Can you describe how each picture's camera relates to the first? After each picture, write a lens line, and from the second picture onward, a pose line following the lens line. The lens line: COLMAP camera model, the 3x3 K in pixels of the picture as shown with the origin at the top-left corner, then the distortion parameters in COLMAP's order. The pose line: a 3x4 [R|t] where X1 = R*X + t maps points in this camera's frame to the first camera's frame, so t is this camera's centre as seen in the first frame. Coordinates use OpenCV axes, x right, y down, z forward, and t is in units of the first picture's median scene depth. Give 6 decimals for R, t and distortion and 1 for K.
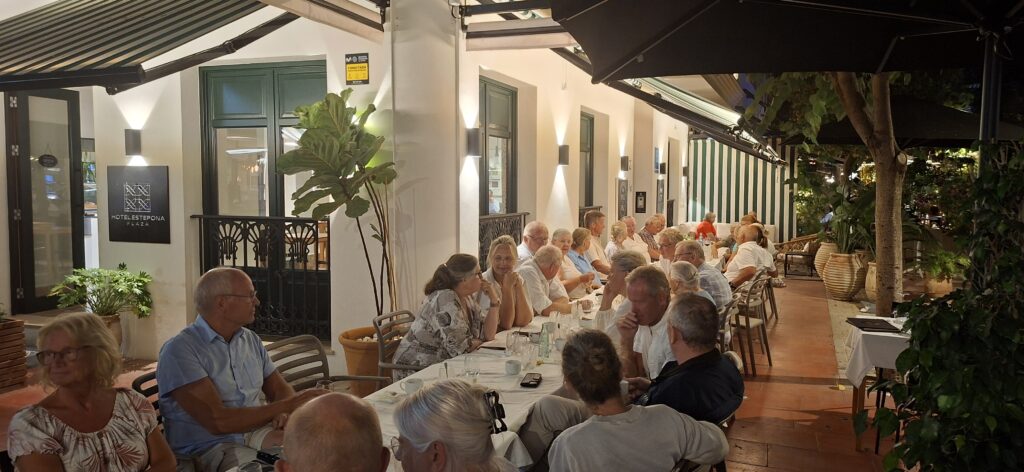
lens RADIAL K [[733.3, 0, 510.7], [0, 733.3, 236.3], [0, 0, 1]] dist [-0.005196, -0.011228]
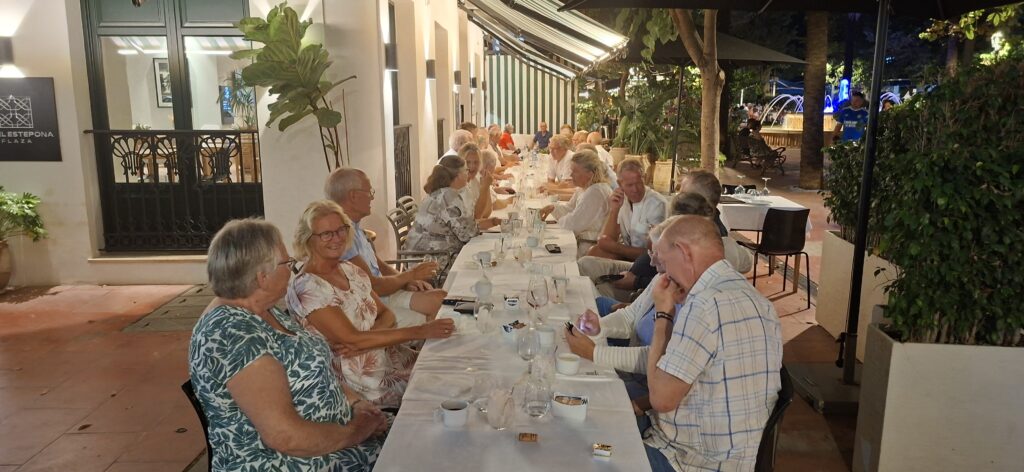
lens RADIAL K [[733.3, 0, 514.7], [0, 733.3, 239.3], [0, 0, 1]] dist [-0.005196, -0.011228]
pose [[0.936560, -0.066815, 0.344081, -0.250605], [0.025663, 0.992100, 0.122800, 0.009179], [-0.349568, -0.106179, 0.930875, -0.085929]]
